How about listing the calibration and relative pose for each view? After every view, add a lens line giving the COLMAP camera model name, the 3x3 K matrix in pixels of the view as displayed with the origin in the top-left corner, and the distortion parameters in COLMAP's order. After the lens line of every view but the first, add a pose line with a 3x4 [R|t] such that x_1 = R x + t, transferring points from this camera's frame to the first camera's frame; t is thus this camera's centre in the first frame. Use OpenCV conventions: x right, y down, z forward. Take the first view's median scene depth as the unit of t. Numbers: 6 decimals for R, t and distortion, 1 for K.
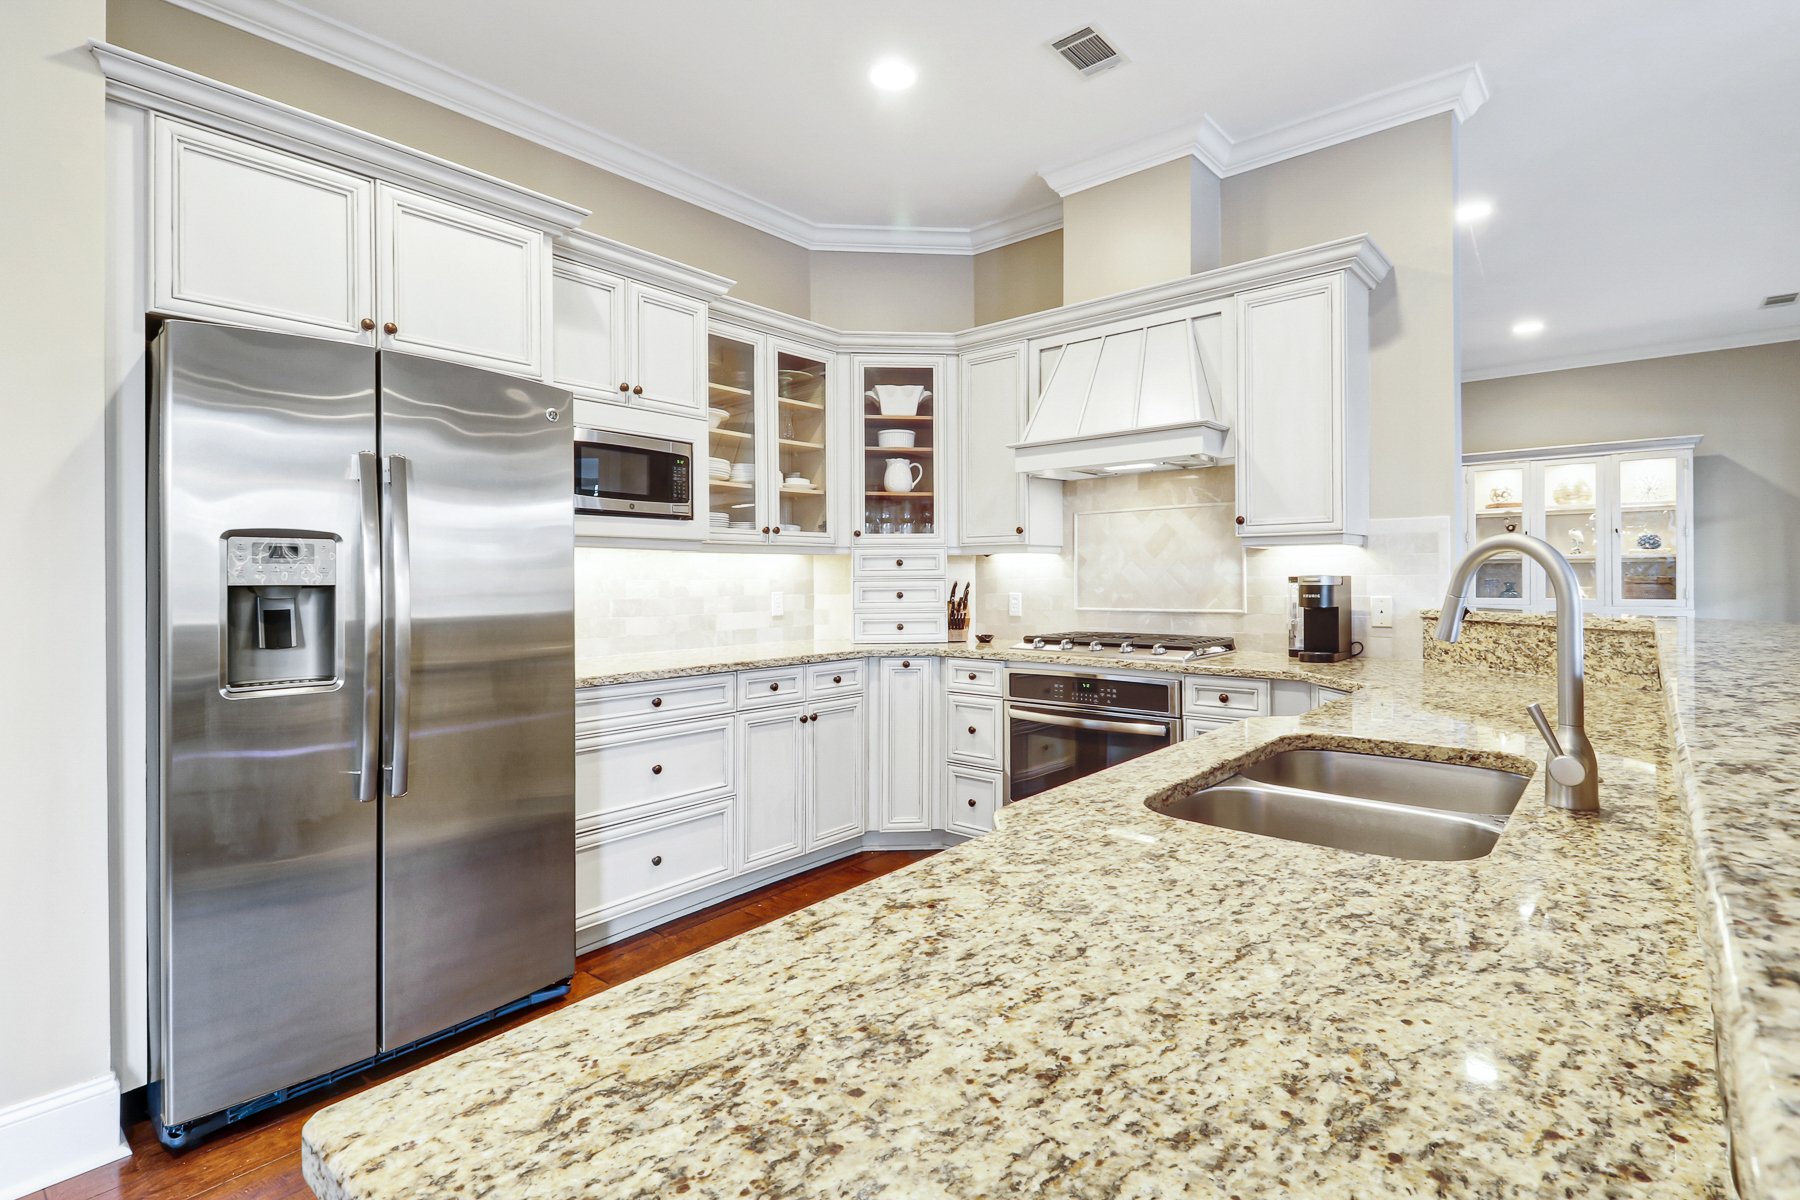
lens RADIAL K [[853.3, 0, 899.3], [0, 853.3, 581.2], [0, 0, 1]] dist [0.004495, -0.000703]
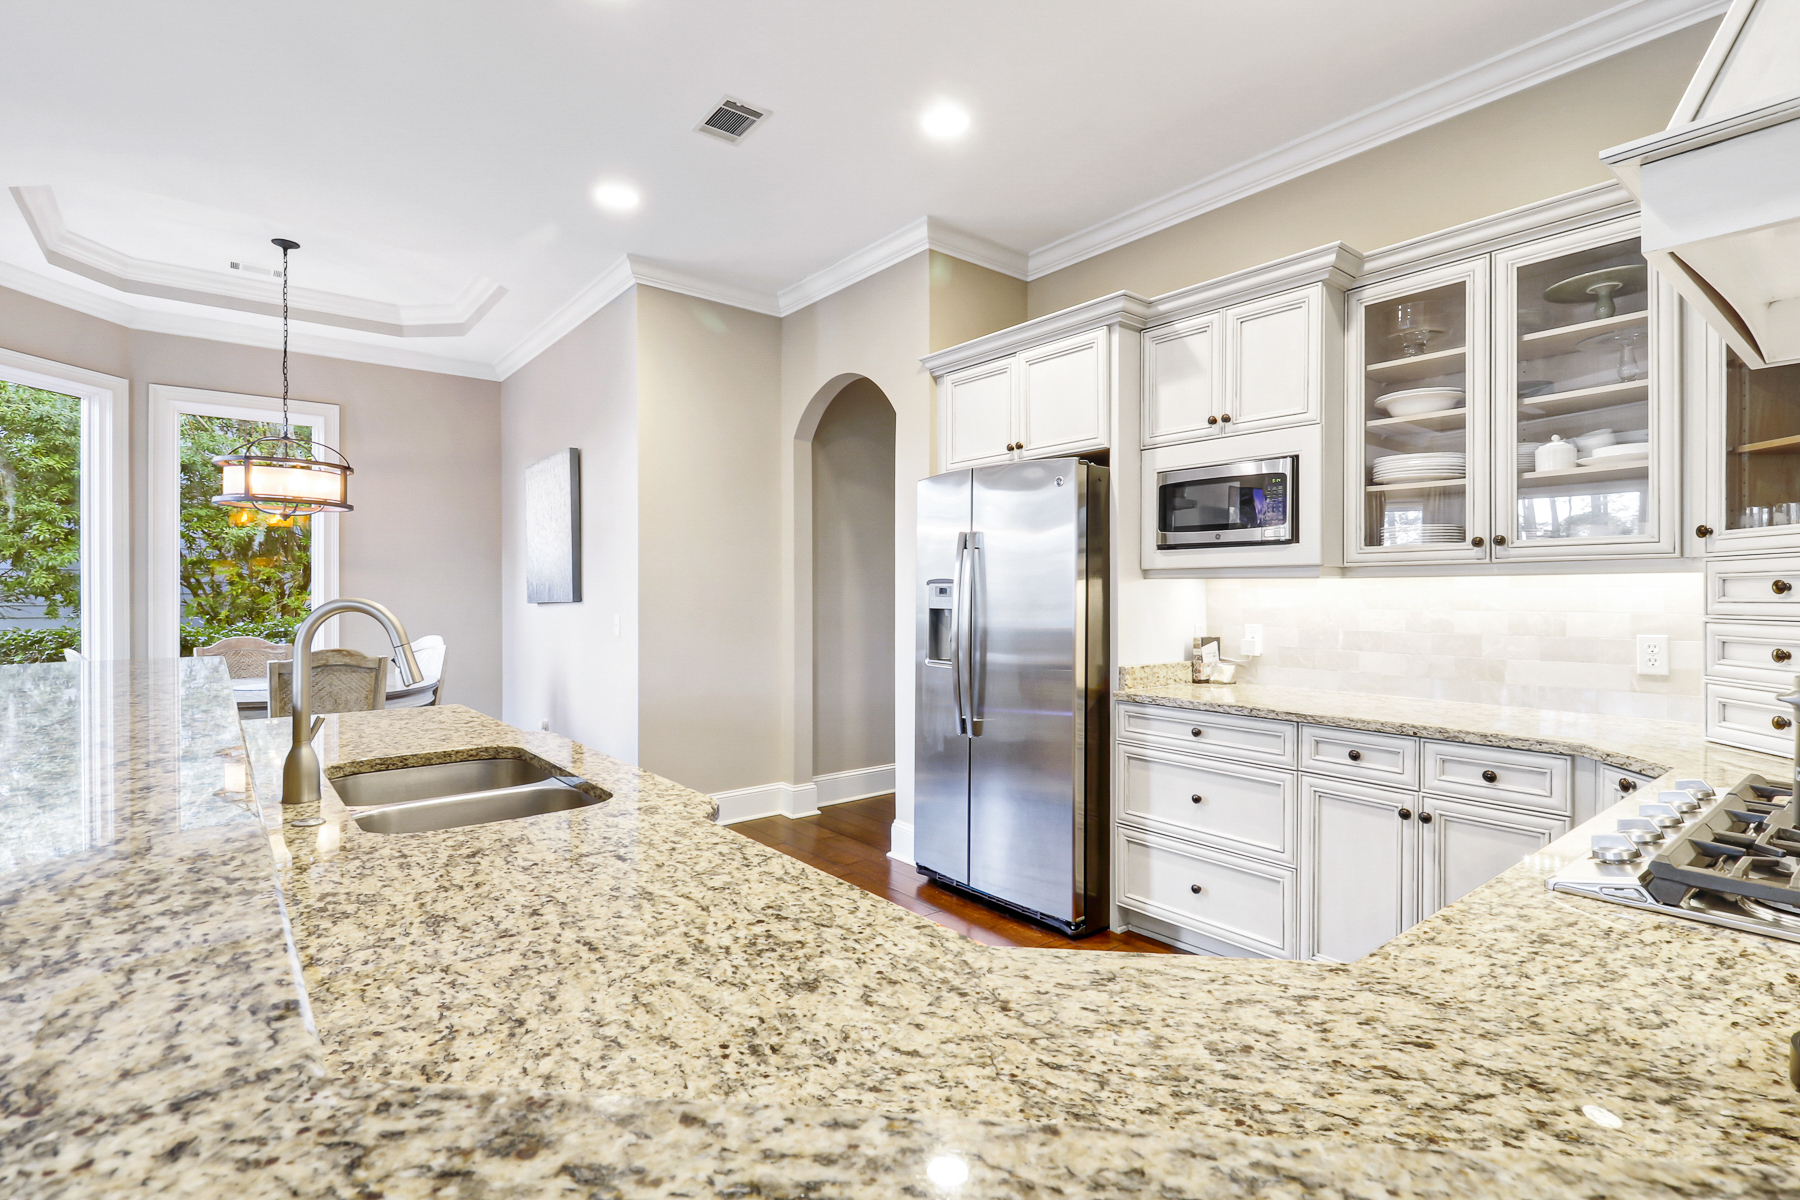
lens RADIAL K [[853.3, 0, 899.6], [0, 853.3, 598.6], [0, 0, 1]] dist [0.004495, -0.000703]
pose [[-0.184405, 0.016311, -0.982715, 0.643194], [0.000451, 0.999864, 0.016512, -0.027345], [0.982850, 0.002602, -0.184387, 0.705498]]
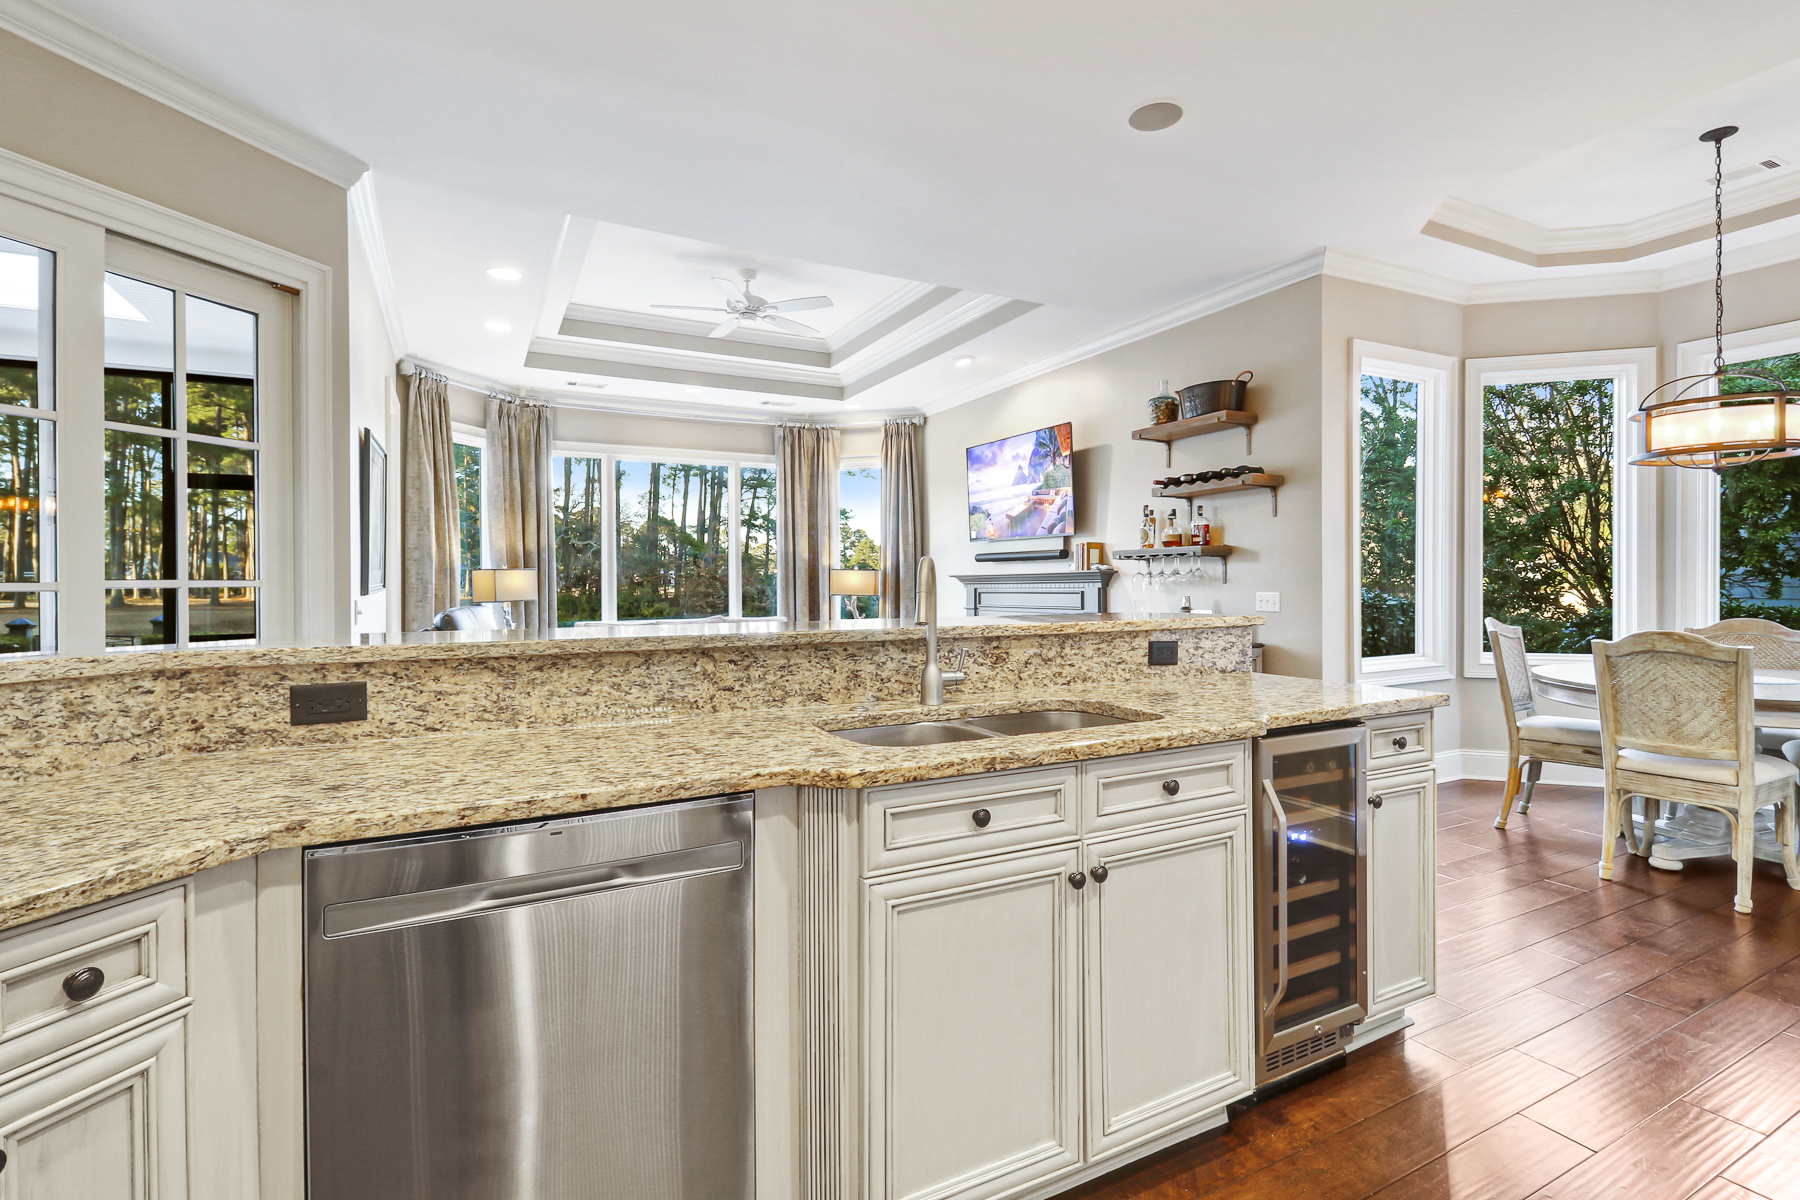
lens RADIAL K [[853.3, 0, 902.1], [0, 853.3, 588.7], [0, 0, 1]] dist [0.004495, -0.000703]
pose [[-0.931919, 0.006516, 0.362608, 0.054524], [0.010470, 0.999905, 0.008940, -0.003003], [-0.362516, 0.012127, -0.931899, 0.918142]]
